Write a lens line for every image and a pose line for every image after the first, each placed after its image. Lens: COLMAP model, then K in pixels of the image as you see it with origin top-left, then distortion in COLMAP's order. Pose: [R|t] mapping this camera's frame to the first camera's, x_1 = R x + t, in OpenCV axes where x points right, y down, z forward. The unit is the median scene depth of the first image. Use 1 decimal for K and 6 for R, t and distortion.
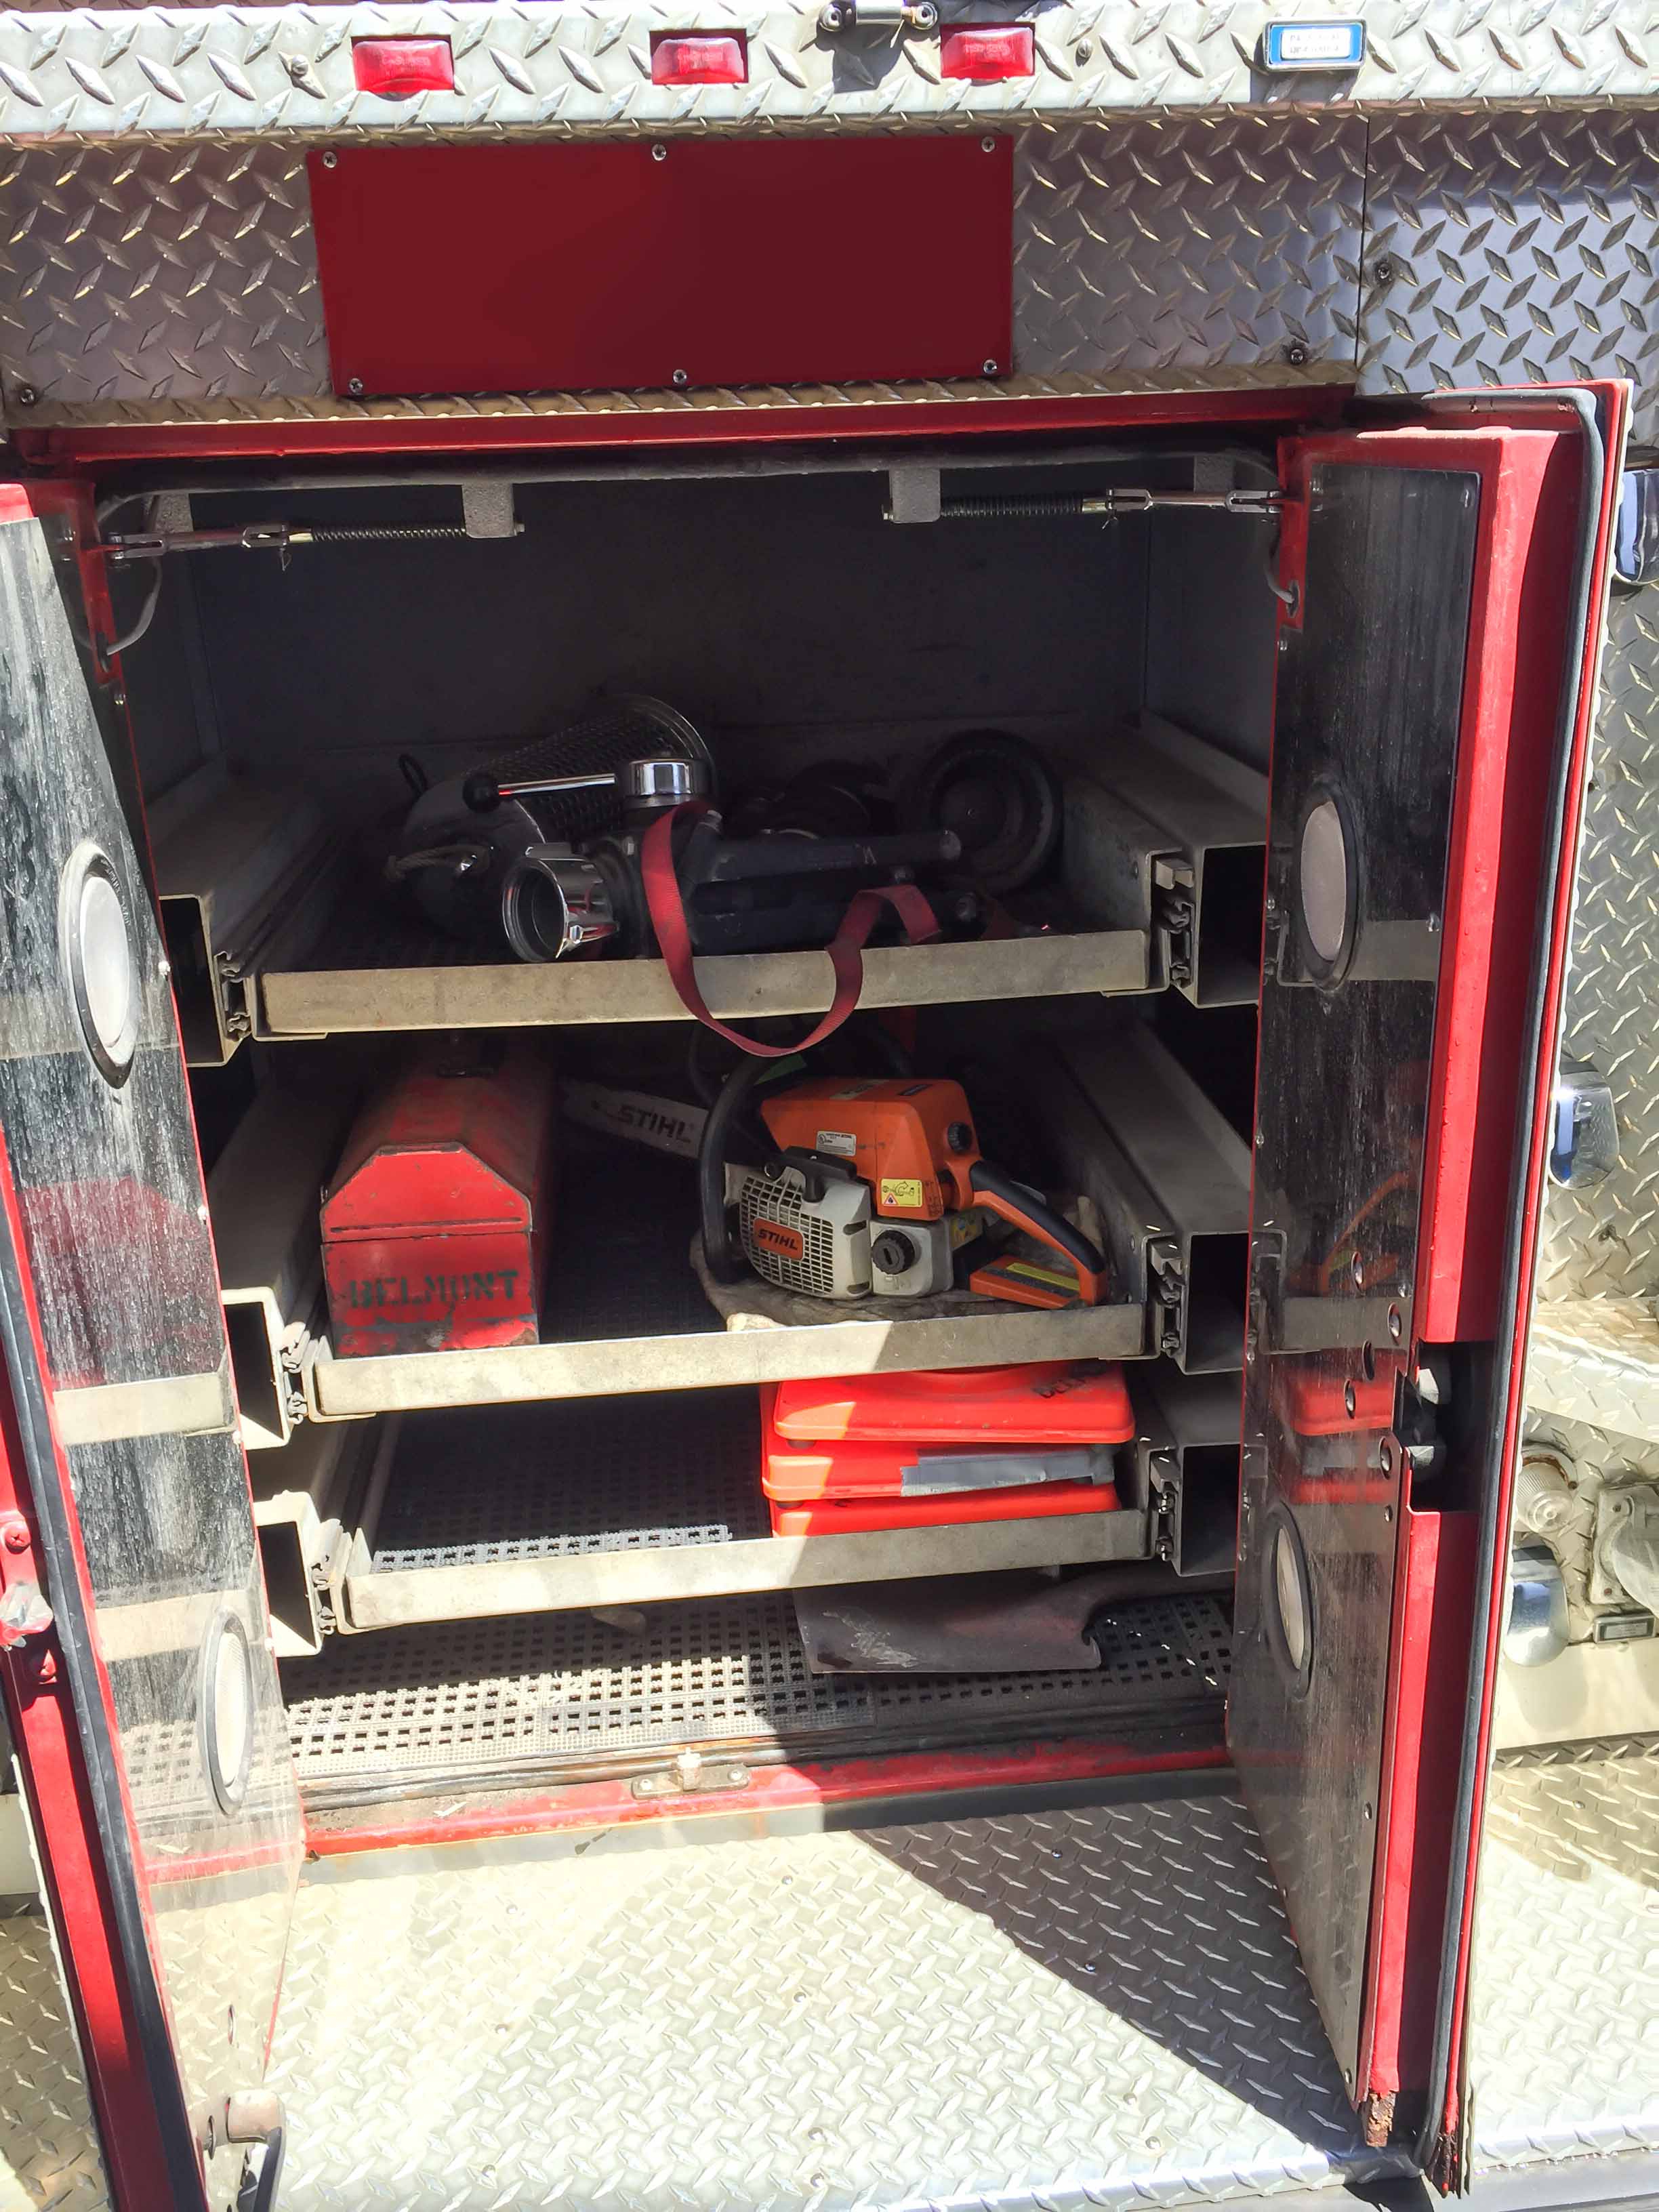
lens RADIAL K [[1895.5, 0, 836.2], [0, 1895.5, 1110.2], [0, 0, 1]] dist [0.092306, -0.132447]
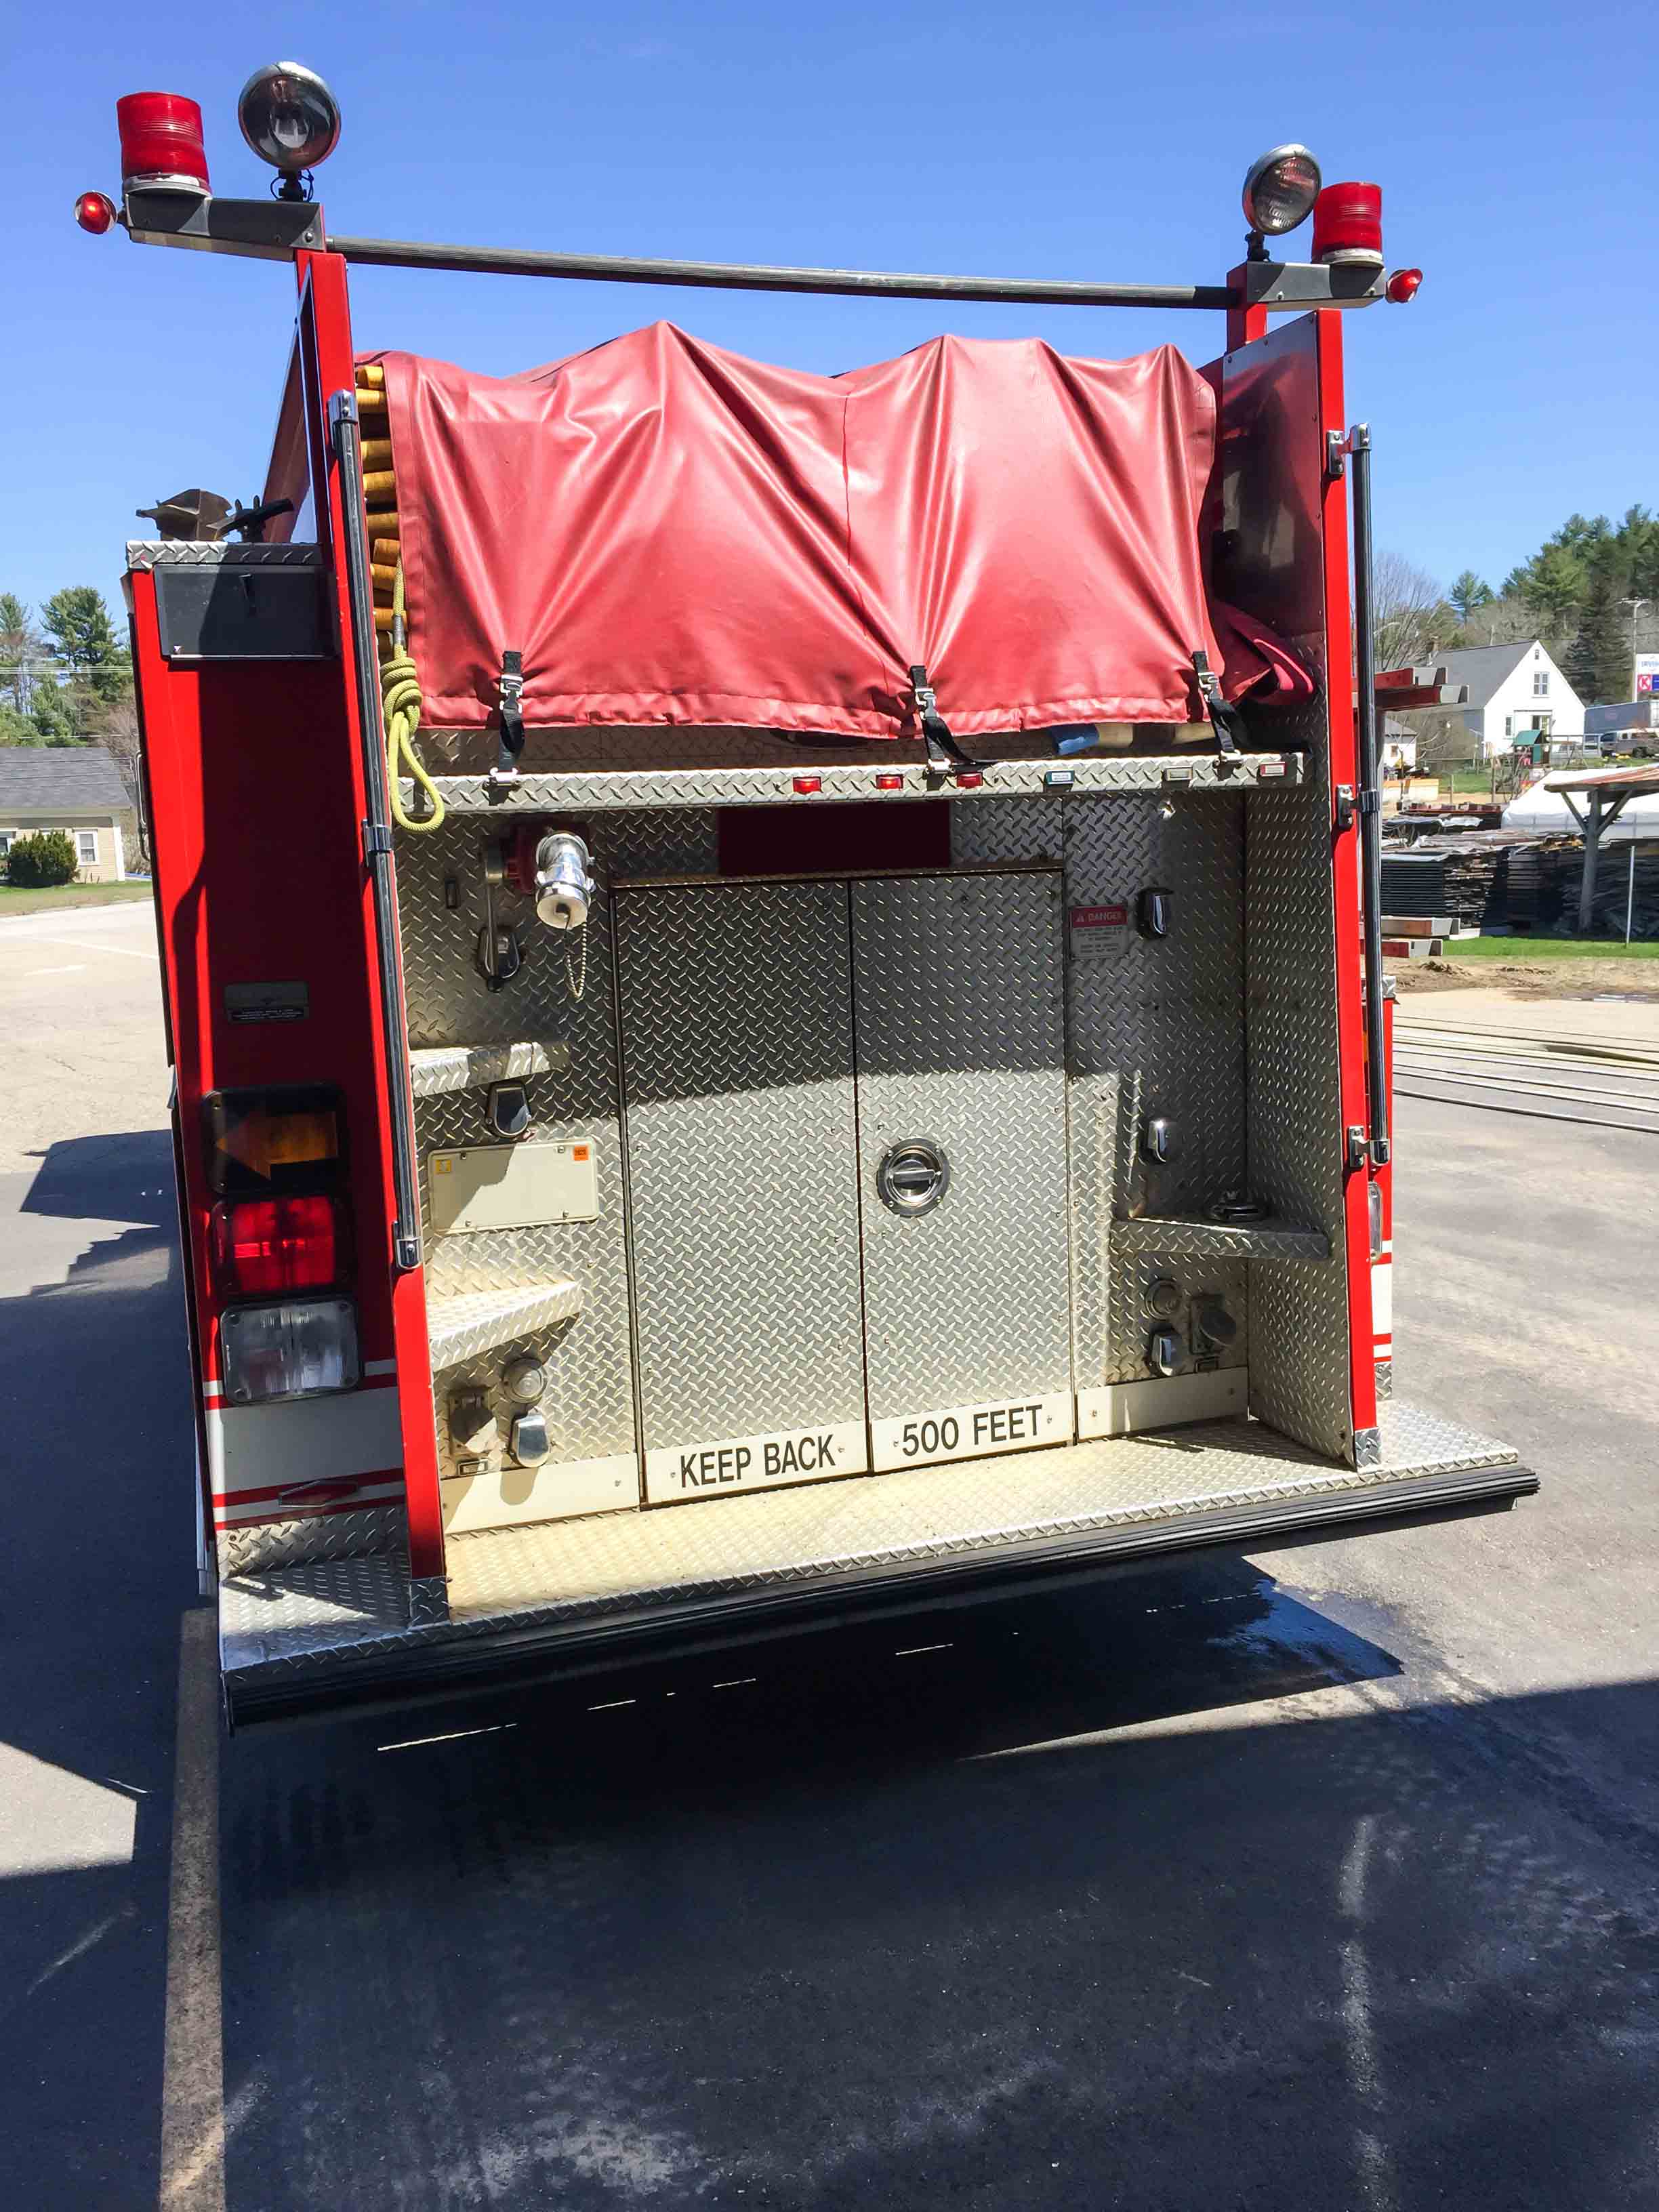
lens RADIAL K [[1895.5, 0, 826.8], [0, 1895.5, 1104.2], [0, 0, 1]] dist [0.092306, -0.132447]
pose [[0.975679, -0.032838, 0.216732, -0.899833], [0.077404, 0.976635, -0.200482, 0.650702], [-0.205084, 0.212382, 0.955424, -1.998420]]
